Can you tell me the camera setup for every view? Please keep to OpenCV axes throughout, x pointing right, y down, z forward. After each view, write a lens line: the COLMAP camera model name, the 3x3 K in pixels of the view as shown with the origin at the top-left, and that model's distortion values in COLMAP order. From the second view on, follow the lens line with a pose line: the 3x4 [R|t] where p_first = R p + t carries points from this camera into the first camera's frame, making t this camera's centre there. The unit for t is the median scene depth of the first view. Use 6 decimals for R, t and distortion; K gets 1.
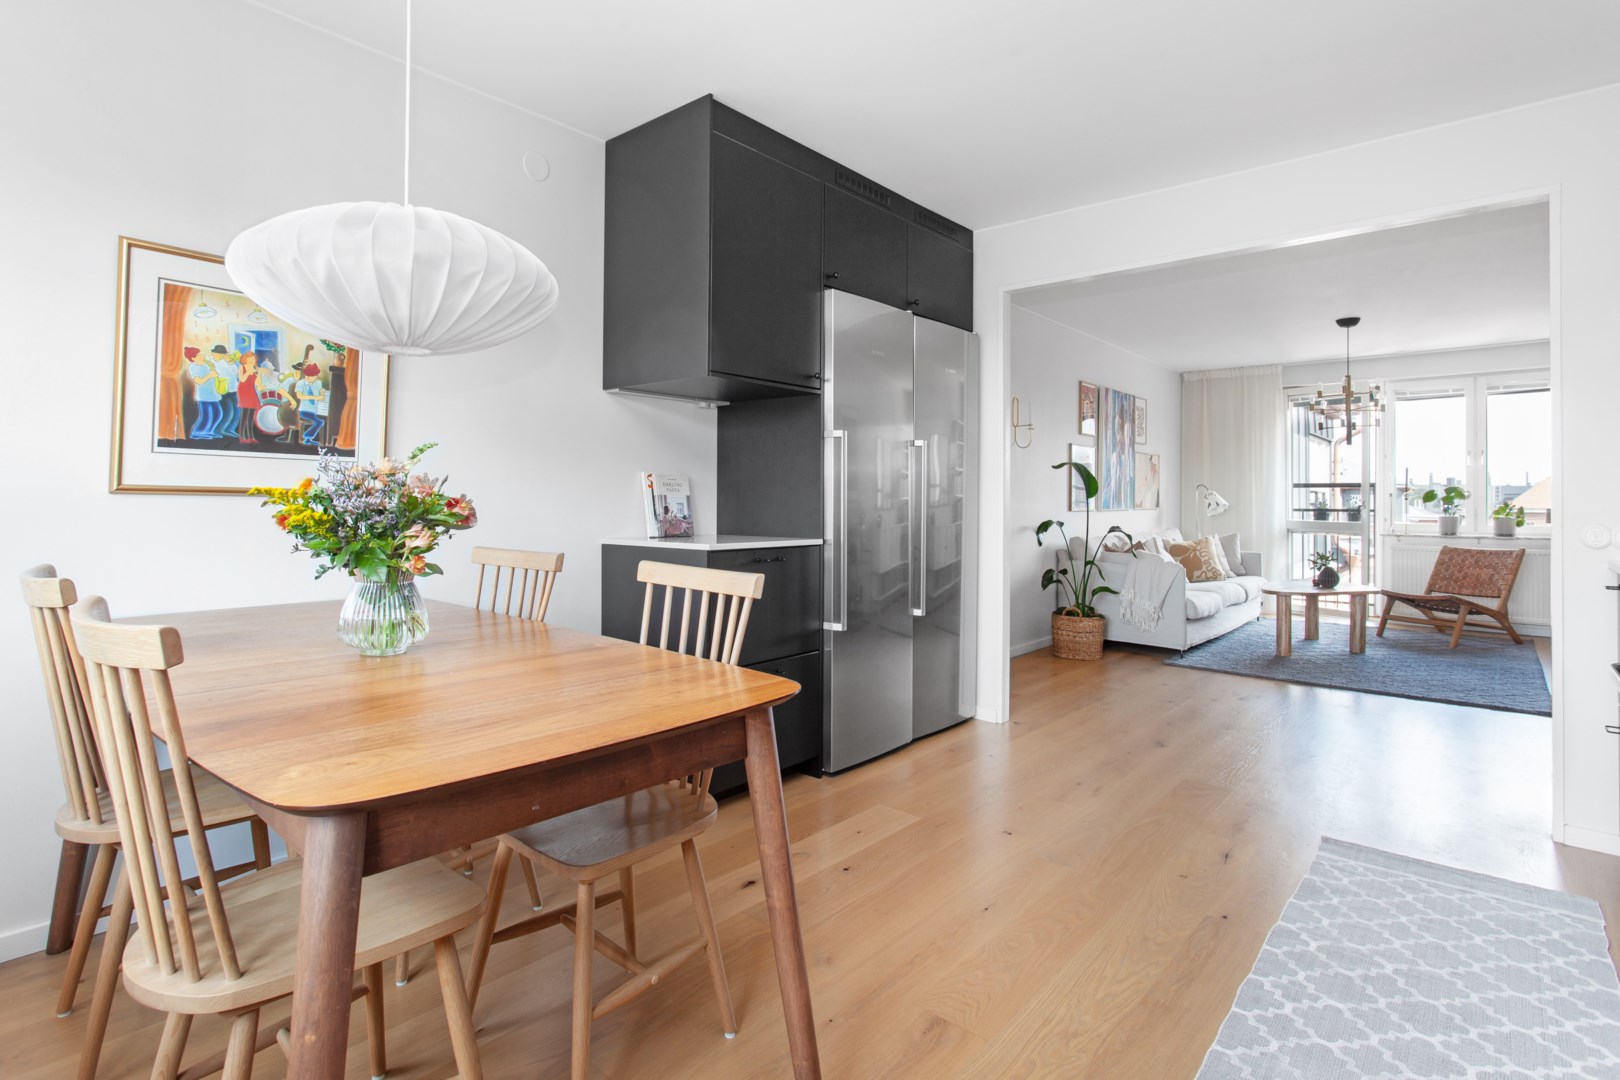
lens RADIAL K [[794.8, 0, 828.0], [0, 794.8, 497.4], [0, 0, 1]] dist [0.001055, 0.001796]
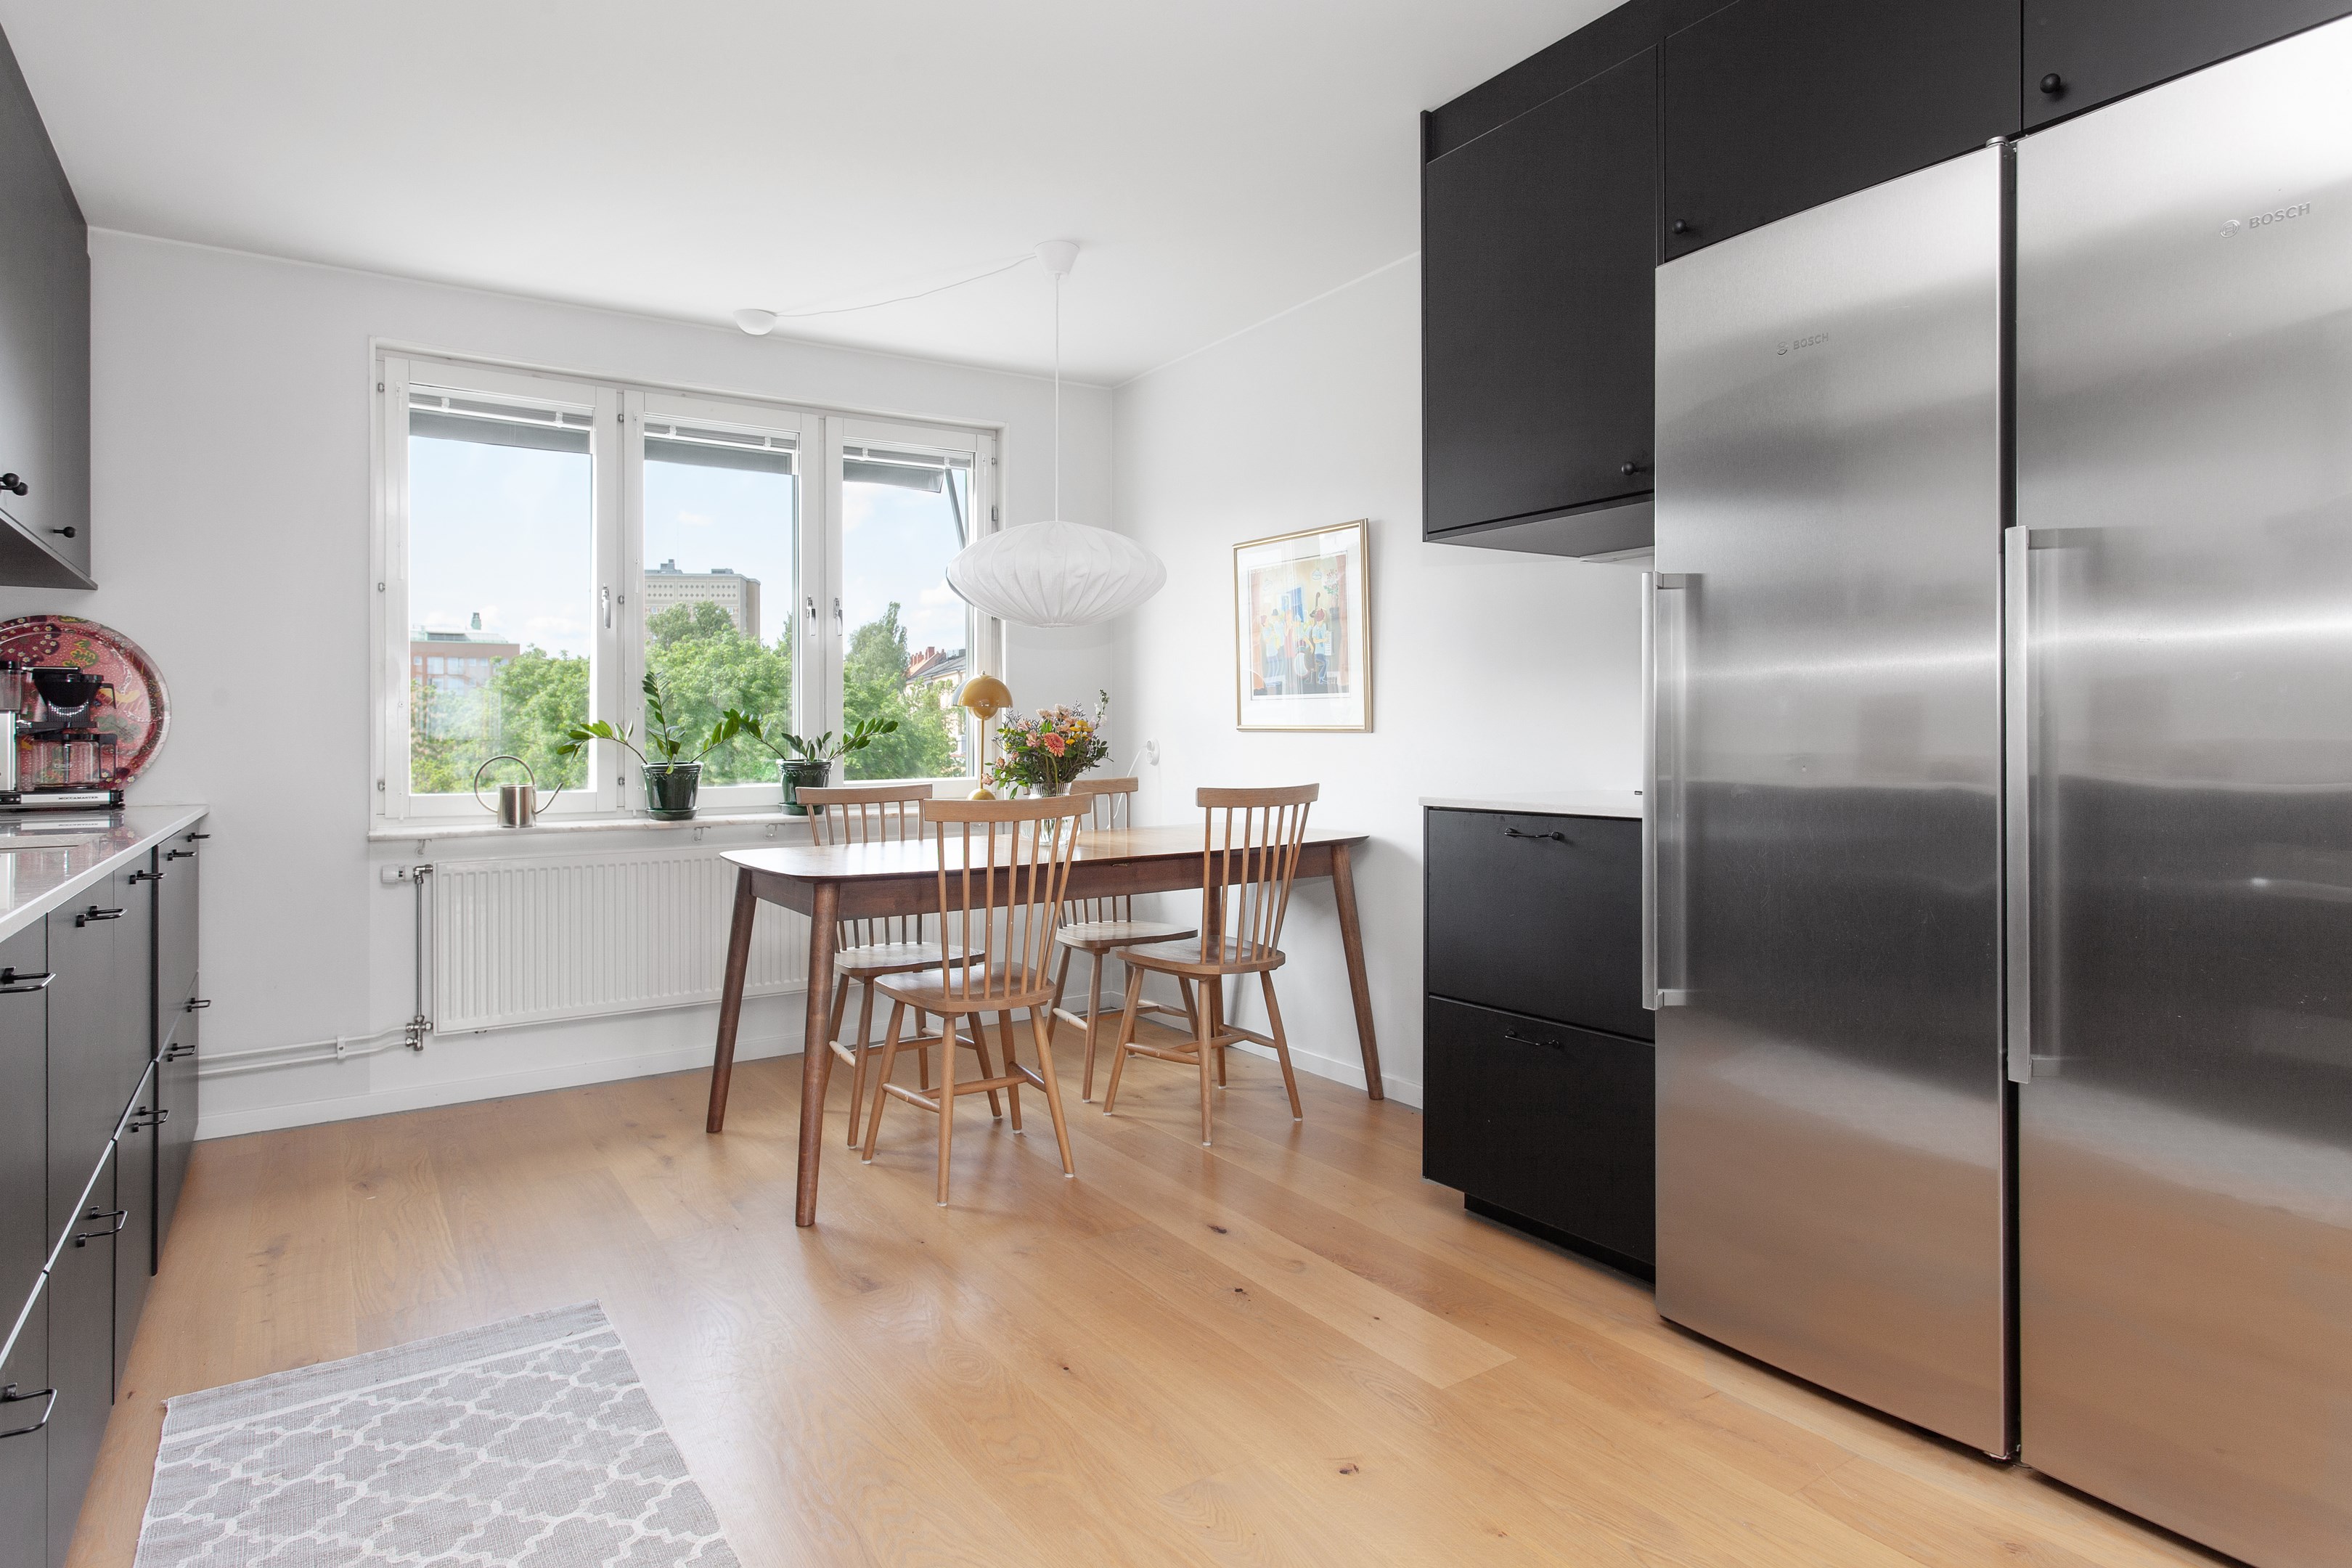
lens RADIAL K [[1289.5, 0, 1176.9], [0, 1289.5, 727.7], [0, 0, 1]] dist [-0.004432, -0.001941]
pose [[-0.272649, -0.011663, -0.962043, 1.093084], [0.014206, 0.999769, -0.016146, 0.019478], [0.962009, -0.018069, -0.272420, 1.280541]]
